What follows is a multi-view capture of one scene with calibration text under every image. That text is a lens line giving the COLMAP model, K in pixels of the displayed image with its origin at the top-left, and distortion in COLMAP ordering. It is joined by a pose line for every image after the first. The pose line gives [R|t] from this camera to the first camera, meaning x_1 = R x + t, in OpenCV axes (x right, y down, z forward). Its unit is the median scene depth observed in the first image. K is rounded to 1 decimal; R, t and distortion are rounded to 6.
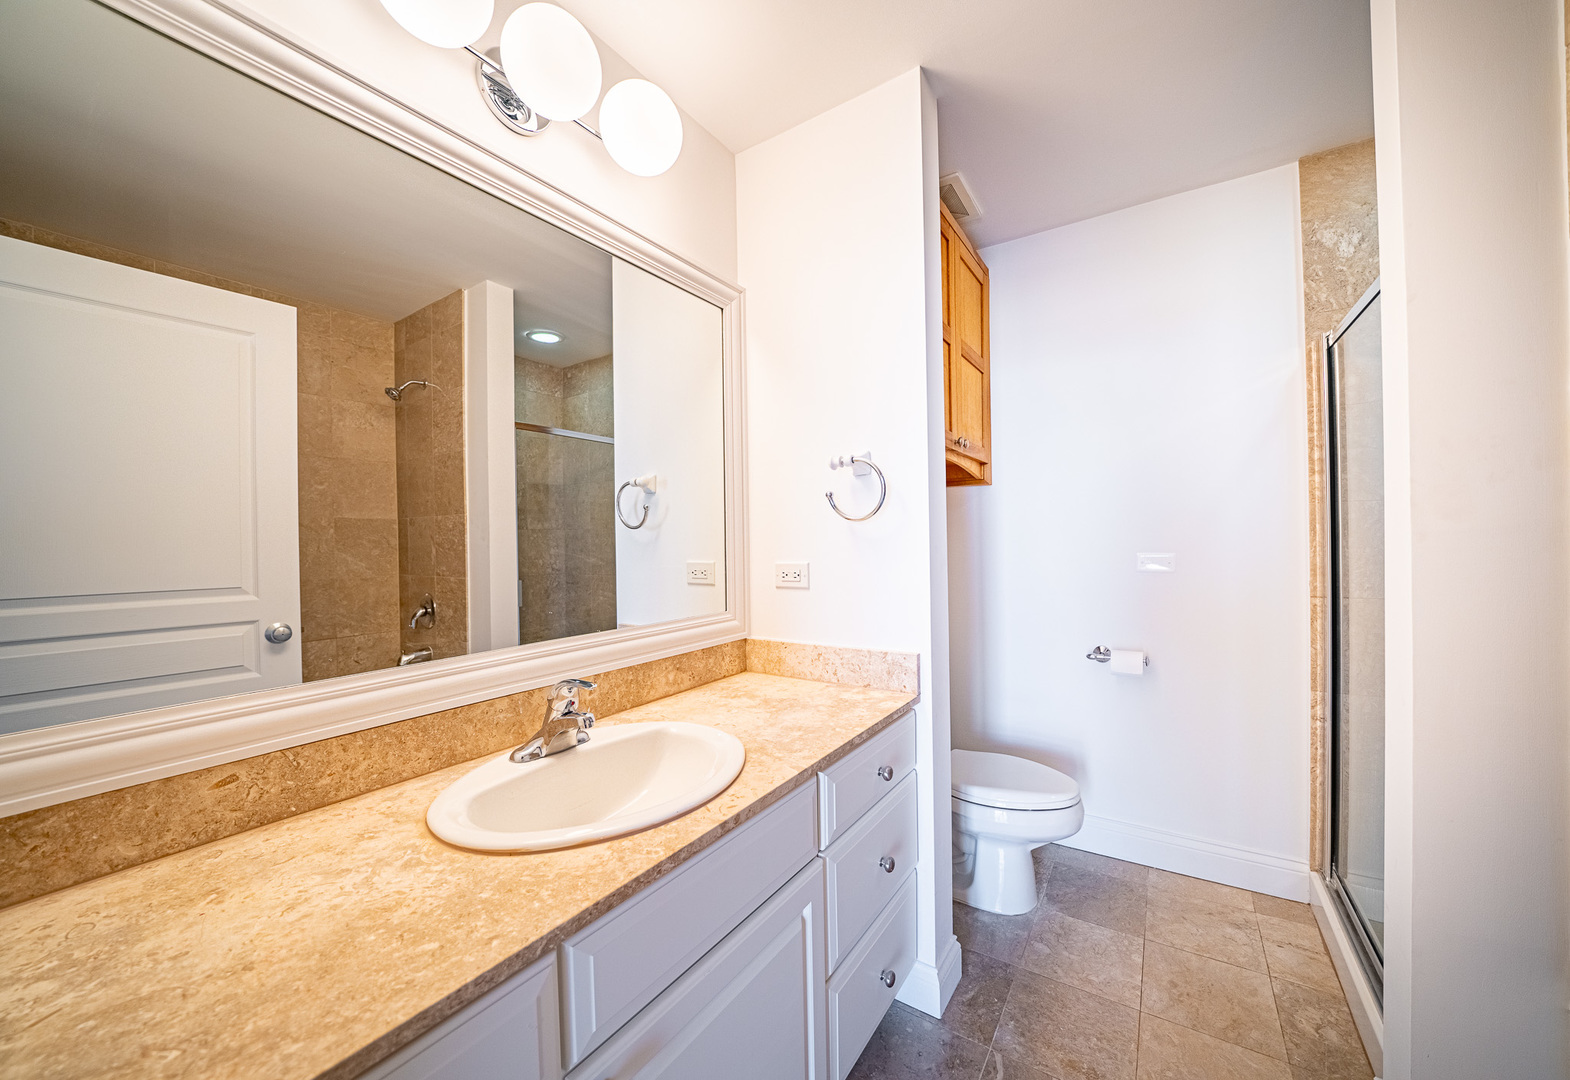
lens RADIAL K [[563.5, 0, 785.0], [0, 563.5, 540.0], [0, 0, 1]] dist [-0.000225, -0.000015]
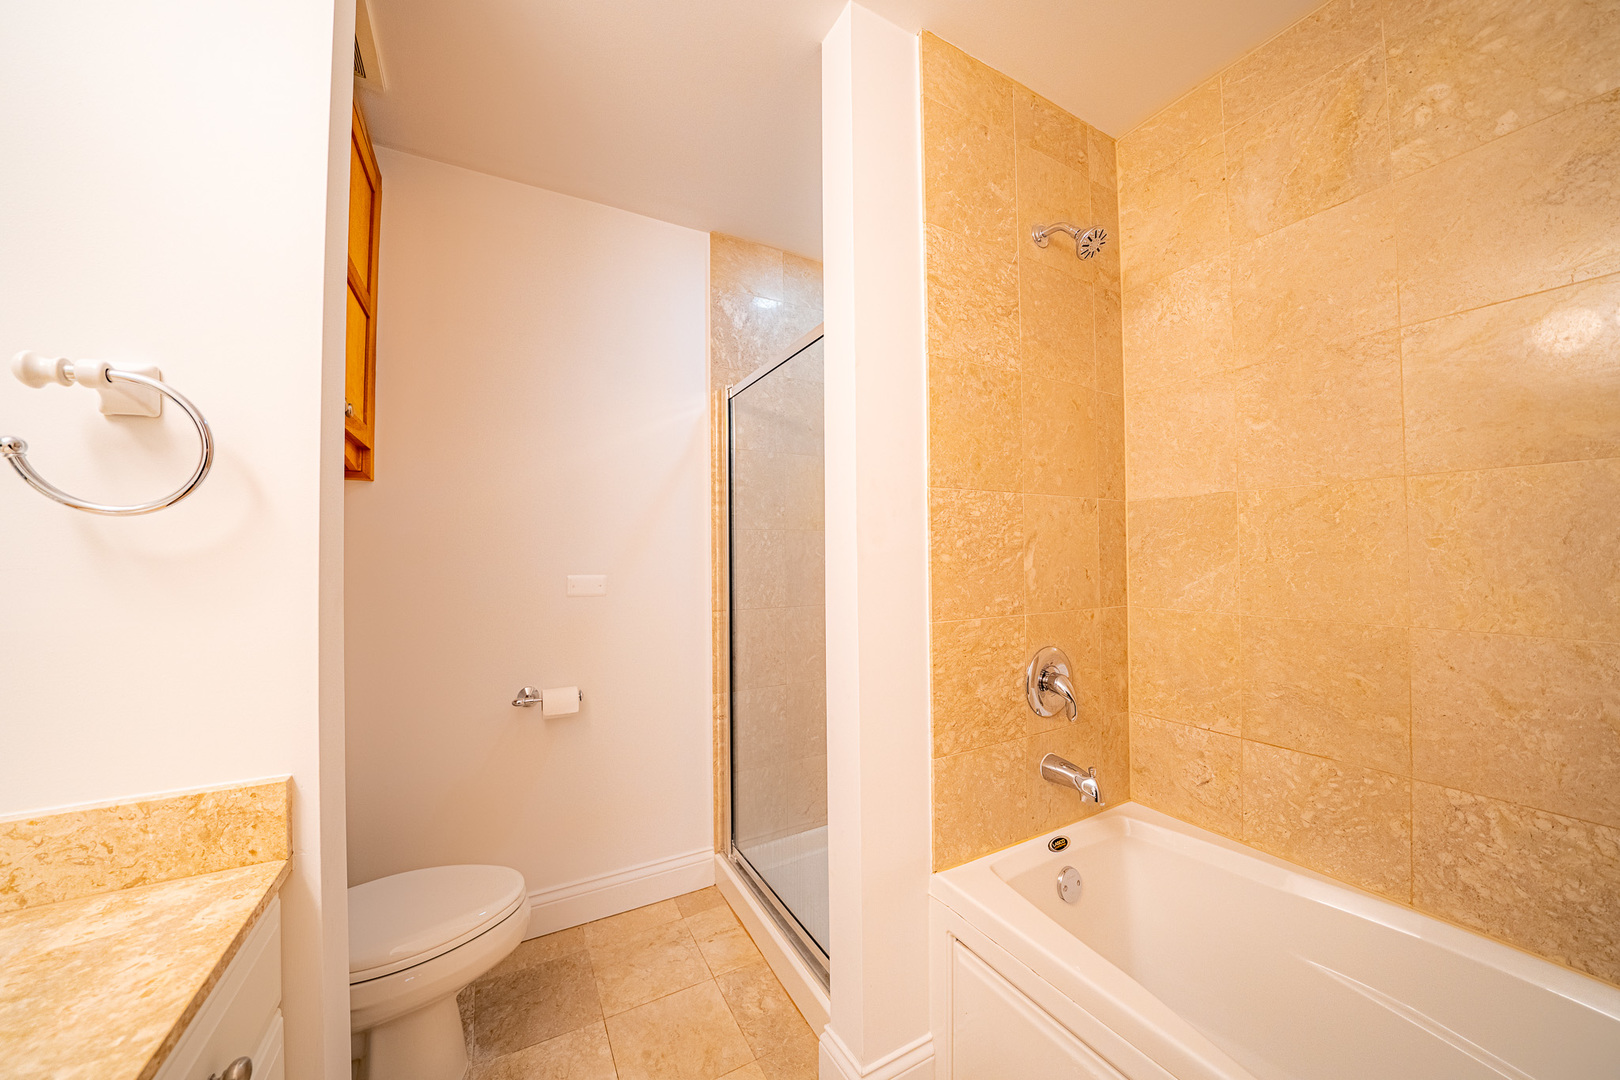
lens RADIAL K [[568.4, 0, 808.5], [0, 568.4, 543.3], [0, 0, 1]] dist [-0.023574, 0.003152]
pose [[0.447305, 0.030921, 0.893847, -0.013558], [0.001098, 0.999382, -0.035121, 0.004077], [-0.894381, 0.016691, 0.446995, 0.318378]]
